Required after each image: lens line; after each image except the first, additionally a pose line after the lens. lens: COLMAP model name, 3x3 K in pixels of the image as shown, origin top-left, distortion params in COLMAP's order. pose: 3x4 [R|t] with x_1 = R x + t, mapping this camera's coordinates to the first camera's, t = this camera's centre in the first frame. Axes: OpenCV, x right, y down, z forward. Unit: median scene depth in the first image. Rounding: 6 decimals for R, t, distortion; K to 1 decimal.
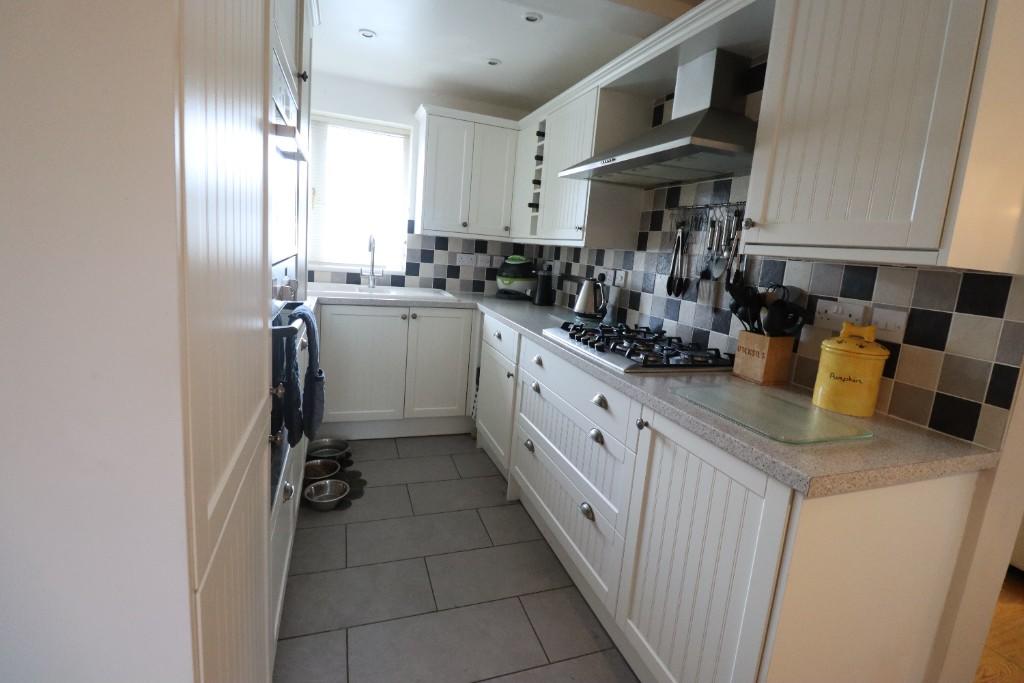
lens RADIAL K [[488.4, 0, 518.4], [0, 488.4, 334.8], [0, 0, 1]] dist [-0.003170, -0.005218]
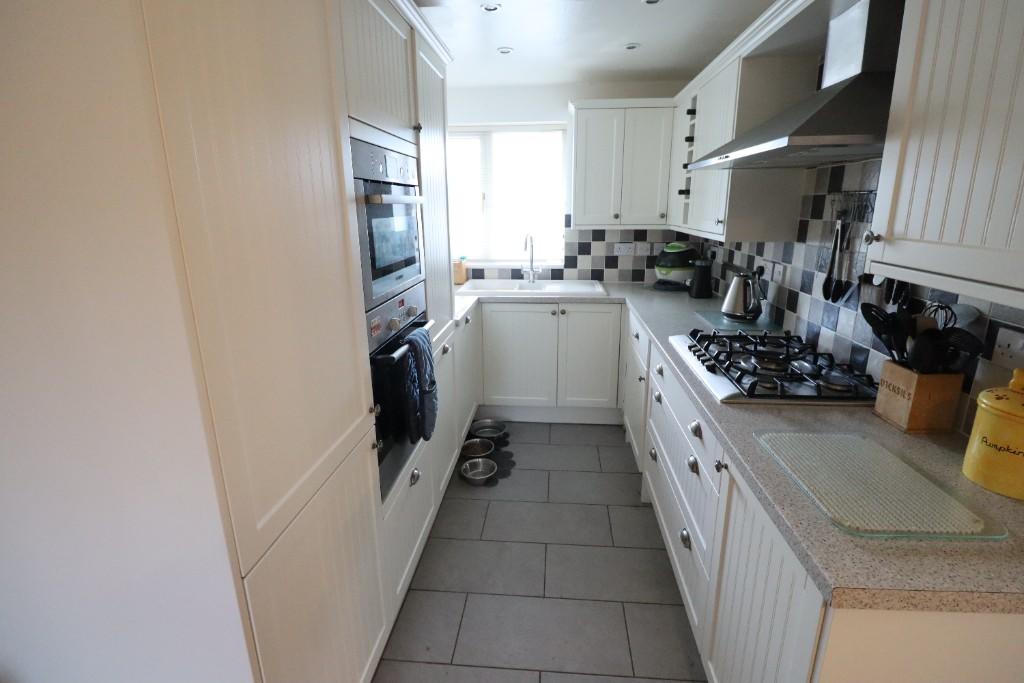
lens RADIAL K [[488.4, 0, 513.5], [0, 488.4, 338.0], [0, 0, 1]] dist [-0.003170, -0.005218]
pose [[0.899687, 0.025501, -0.435791, 0.176908], [0.009916, 0.996841, 0.078802, -0.079155], [0.436423, -0.075219, 0.896592, 0.016065]]
